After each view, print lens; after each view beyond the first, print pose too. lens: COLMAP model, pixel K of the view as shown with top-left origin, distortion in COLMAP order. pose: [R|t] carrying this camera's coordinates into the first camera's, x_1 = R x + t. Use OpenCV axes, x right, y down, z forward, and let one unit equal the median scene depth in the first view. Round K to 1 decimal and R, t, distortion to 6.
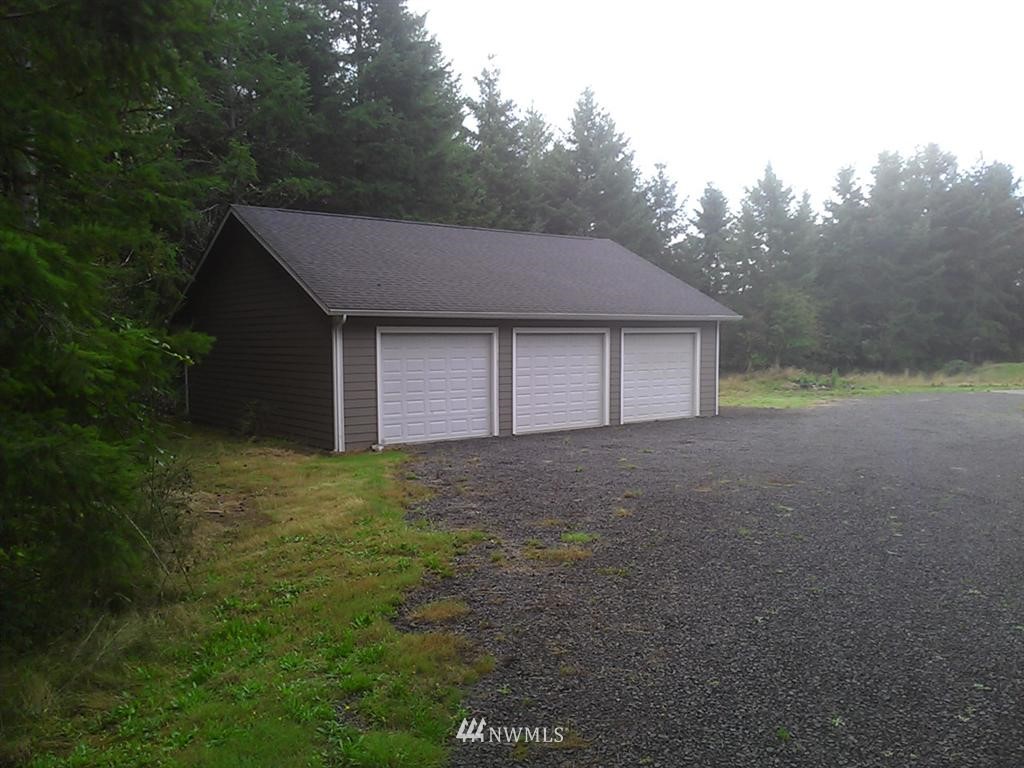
lens RADIAL K [[828.7, 0, 509.8], [0, 828.7, 389.2], [0, 0, 1]] dist [-0.064474, 0.075982]
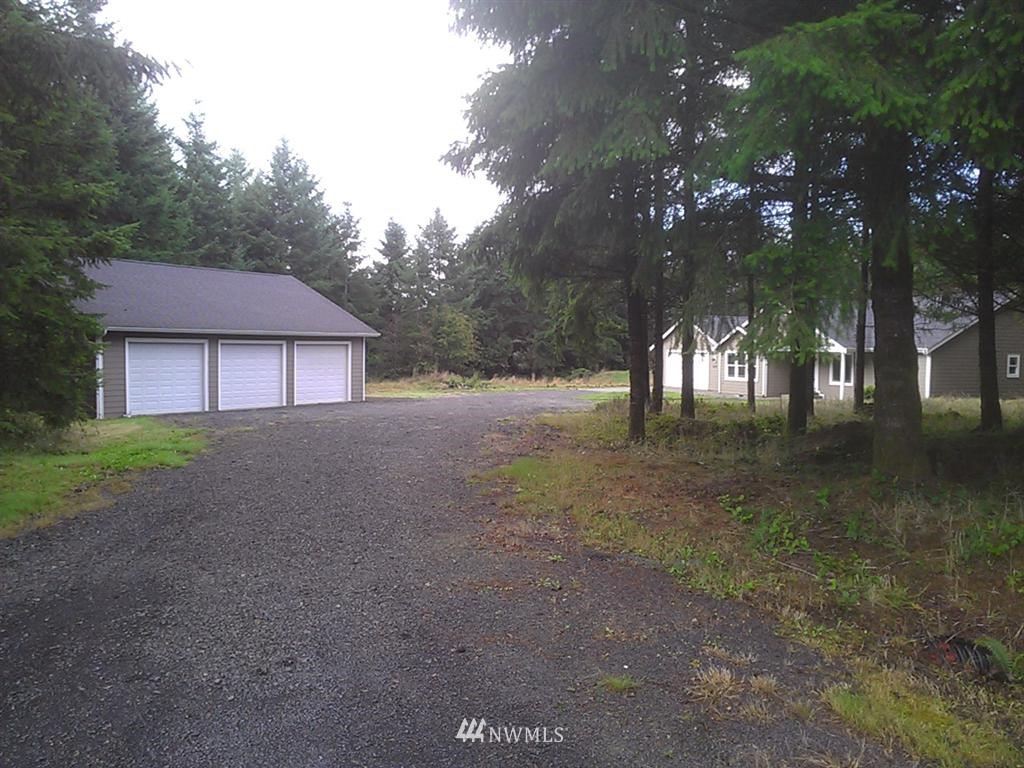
lens RADIAL K [[828.7, 0, 509.8], [0, 828.7, 389.2], [0, 0, 1]] dist [-0.064474, 0.075982]
pose [[0.940319, -0.001907, 0.340288, -0.002692], [0.006153, 0.999916, -0.011400, 0.013089], [-0.340238, 0.012813, 0.940252, -0.212699]]
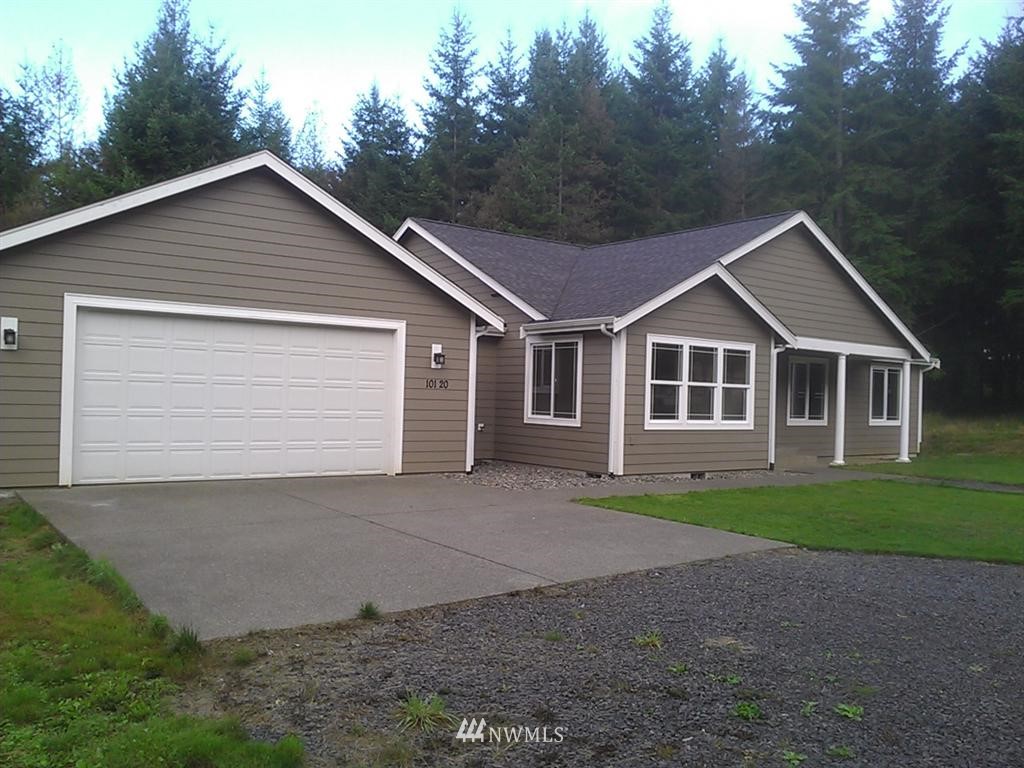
lens RADIAL K [[828.7, 0, 509.8], [0, 828.7, 389.2], [0, 0, 1]] dist [-0.064474, 0.075982]
pose [[-0.561028, -0.006889, 0.827768, 0.340702], [0.023608, 0.999425, 0.024318, -0.029179], [-0.827460, 0.033185, -0.560543, 0.794947]]
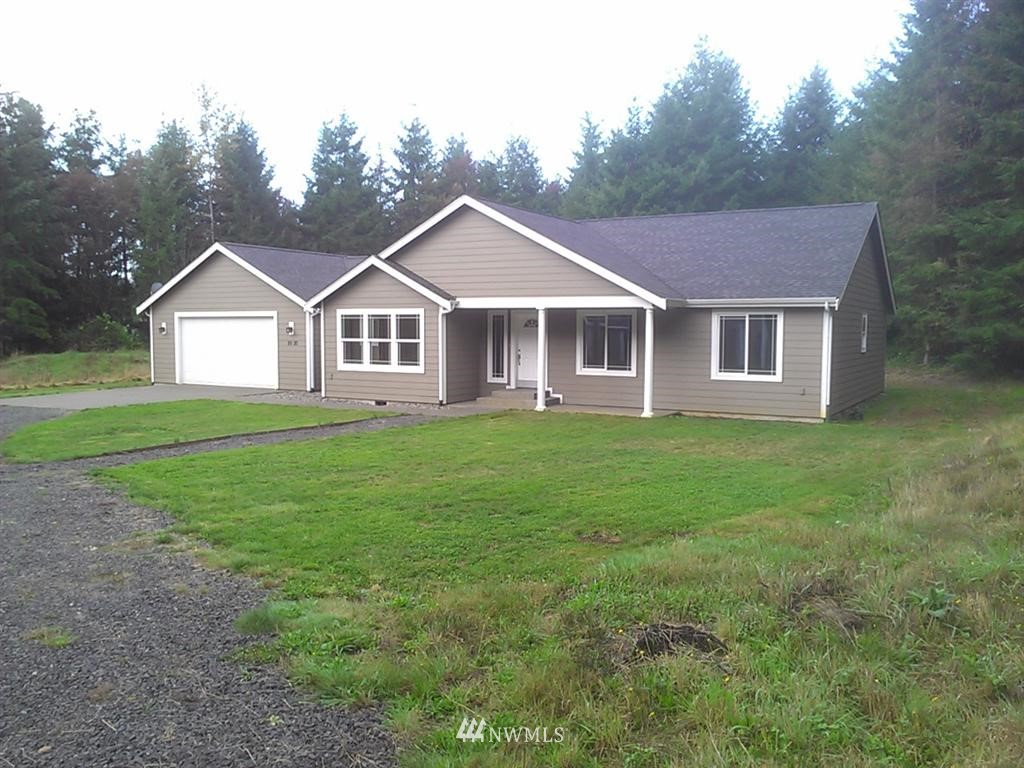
lens RADIAL K [[828.7, 0, 509.8], [0, 828.7, 389.2], [0, 0, 1]] dist [-0.064474, 0.075982]
pose [[0.514750, -0.053176, 0.855690, 0.208924], [0.043640, 0.998406, 0.035793, -0.008564], [-0.856229, 0.018918, 0.516250, 0.276493]]
